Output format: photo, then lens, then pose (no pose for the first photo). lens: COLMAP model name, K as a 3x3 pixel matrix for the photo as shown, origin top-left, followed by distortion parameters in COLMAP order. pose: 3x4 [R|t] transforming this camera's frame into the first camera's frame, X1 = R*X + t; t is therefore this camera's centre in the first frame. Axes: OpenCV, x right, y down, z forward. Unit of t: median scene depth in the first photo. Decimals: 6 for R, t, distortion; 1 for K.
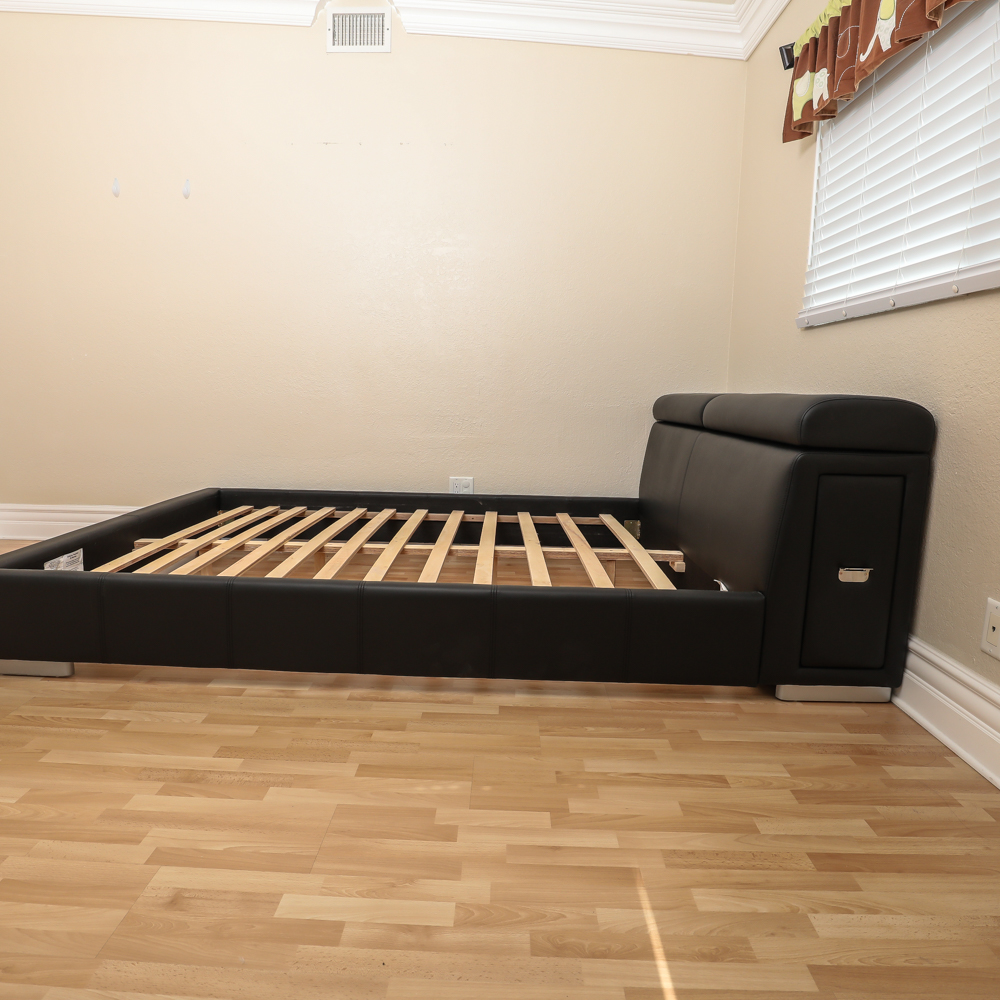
lens RADIAL K [[690.0, 0, 481.8], [0, 690.0, 499.3], [0, 0, 1]] dist [-0.033345, 0.000942]
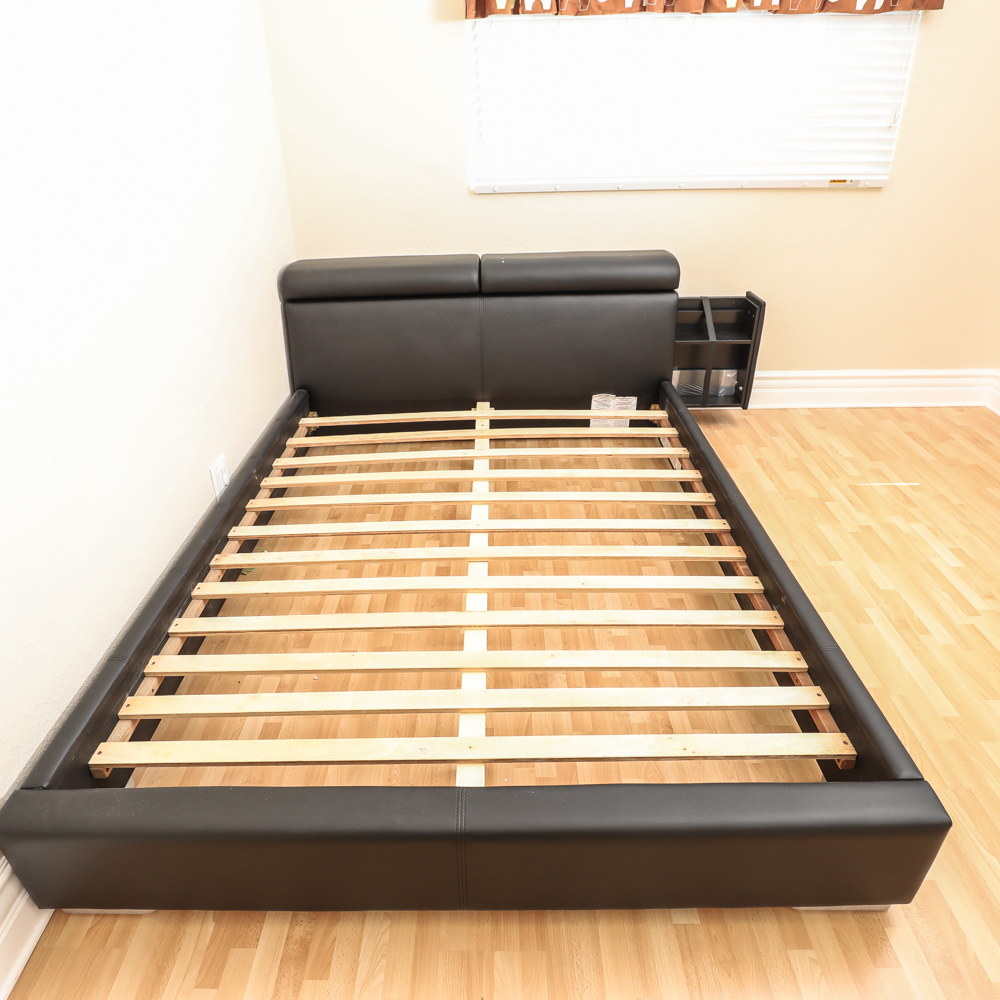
lens RADIAL K [[690.0, 0, 481.8], [0, 690.0, 499.3], [0, 0, 1]] dist [-0.033345, 0.000942]
pose [[-0.019855, -0.509457, 0.860267, -1.265493], [0.182557, 0.844124, 0.504110, -0.588463], [-0.982995, 0.167056, 0.076245, 1.442344]]
